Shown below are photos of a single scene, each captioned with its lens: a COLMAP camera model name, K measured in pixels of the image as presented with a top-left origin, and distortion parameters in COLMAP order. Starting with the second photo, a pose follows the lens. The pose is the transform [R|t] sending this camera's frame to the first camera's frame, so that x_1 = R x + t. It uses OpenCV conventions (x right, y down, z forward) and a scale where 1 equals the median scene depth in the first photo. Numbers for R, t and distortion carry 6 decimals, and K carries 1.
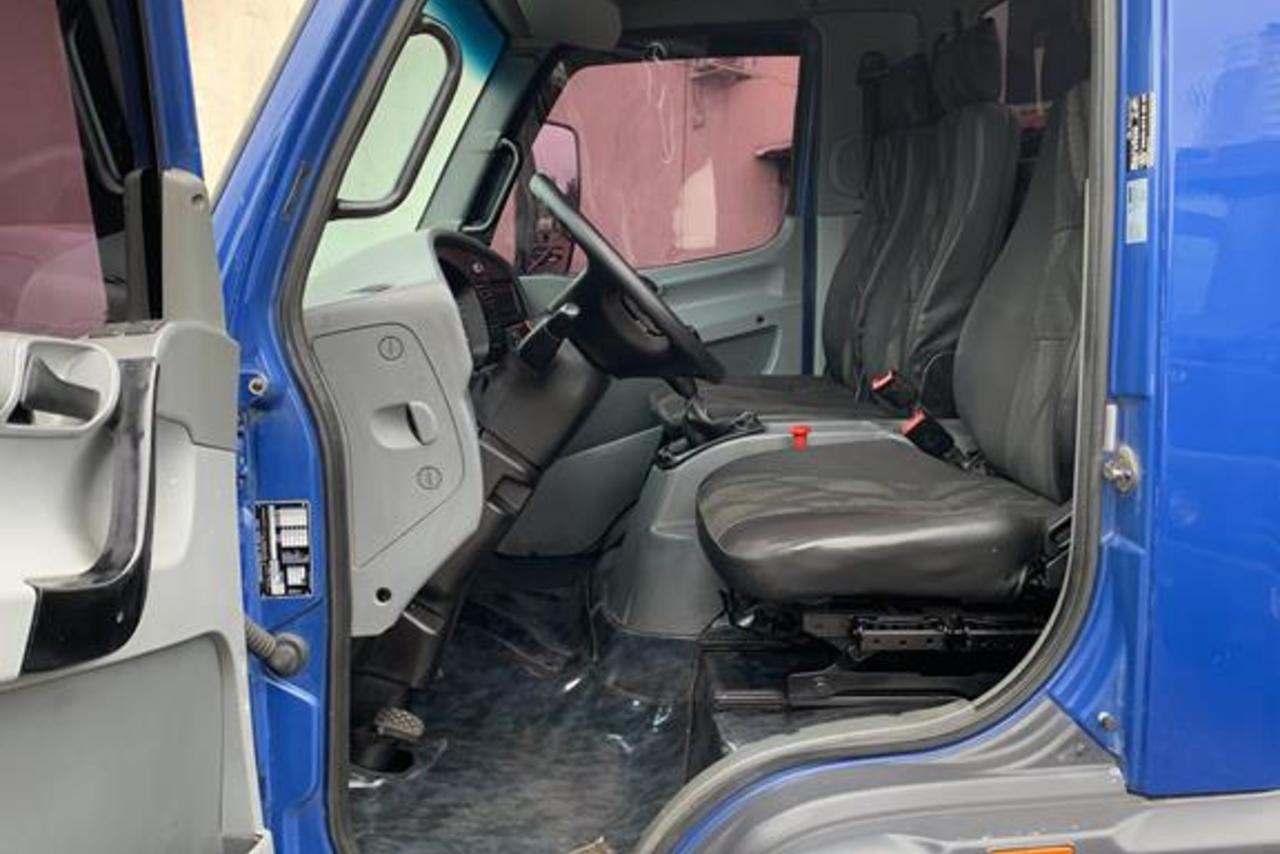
lens RADIAL K [[1253.6, 0, 616.6], [0, 1253.6, 404.6], [0, 0, 1]] dist [0.141970, -0.326631]
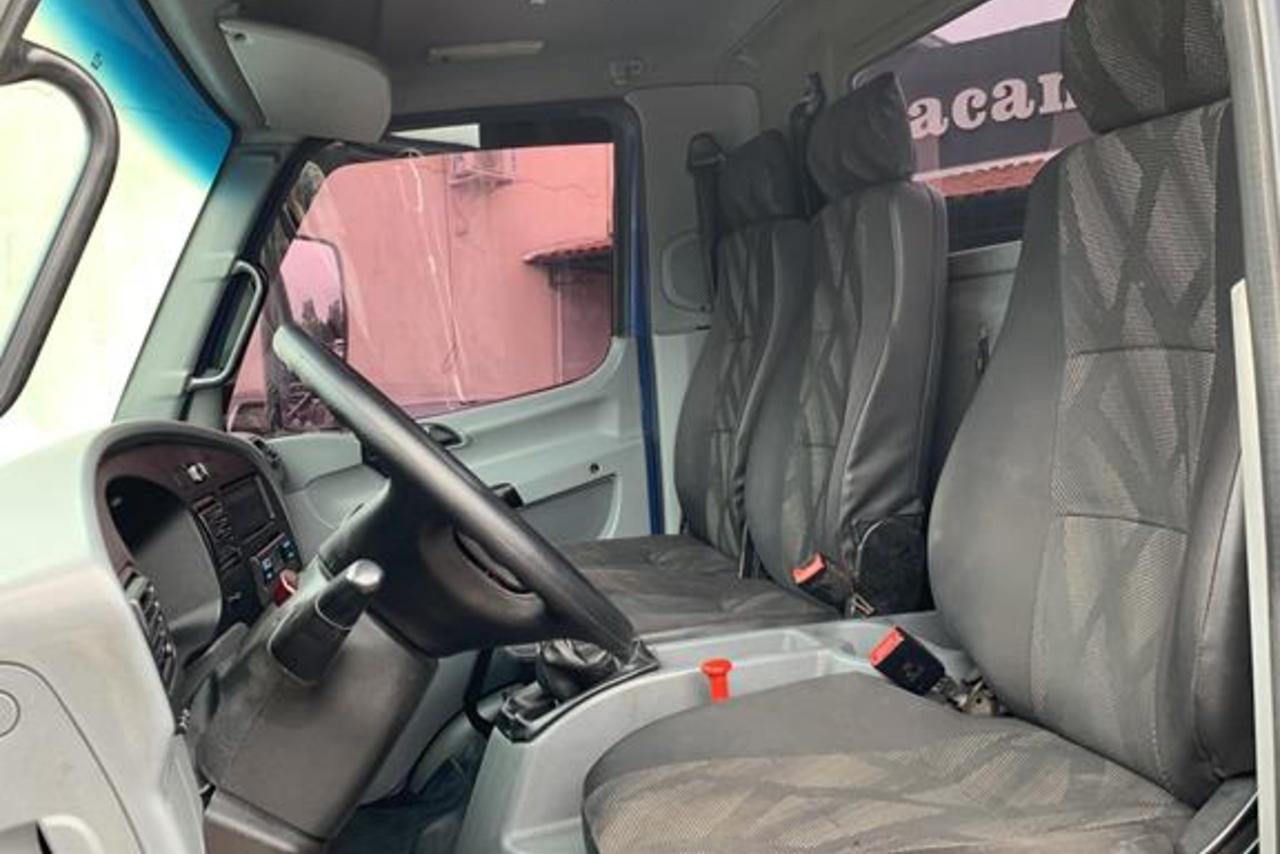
lens RADIAL K [[1253.6, 0, 616.6], [0, 1253.6, 404.6], [0, 0, 1]] dist [0.141970, -0.326631]
pose [[0.980631, -0.075992, 0.180519, -0.015869], [0.090299, 0.993280, -0.072396, -0.068730], [-0.173805, 0.087295, 0.980903, 0.307540]]
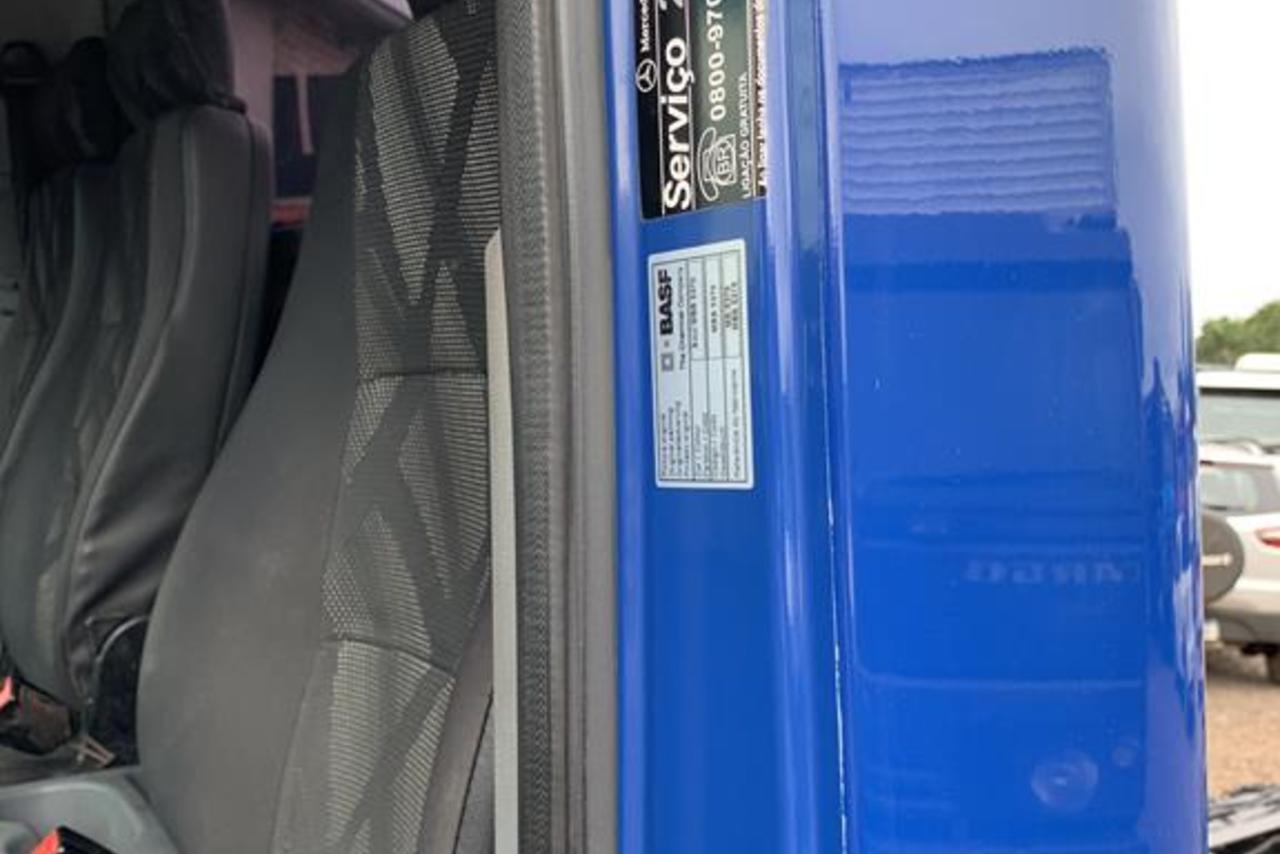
lens RADIAL K [[1253.6, 0, 616.6], [0, 1253.6, 404.6], [0, 0, 1]] dist [0.141970, -0.326631]
pose [[0.850565, -0.022463, 0.525390, 0.162831], [0.061720, 0.996446, -0.057318, -0.081666], [-0.522235, 0.081180, 0.848929, 0.496104]]
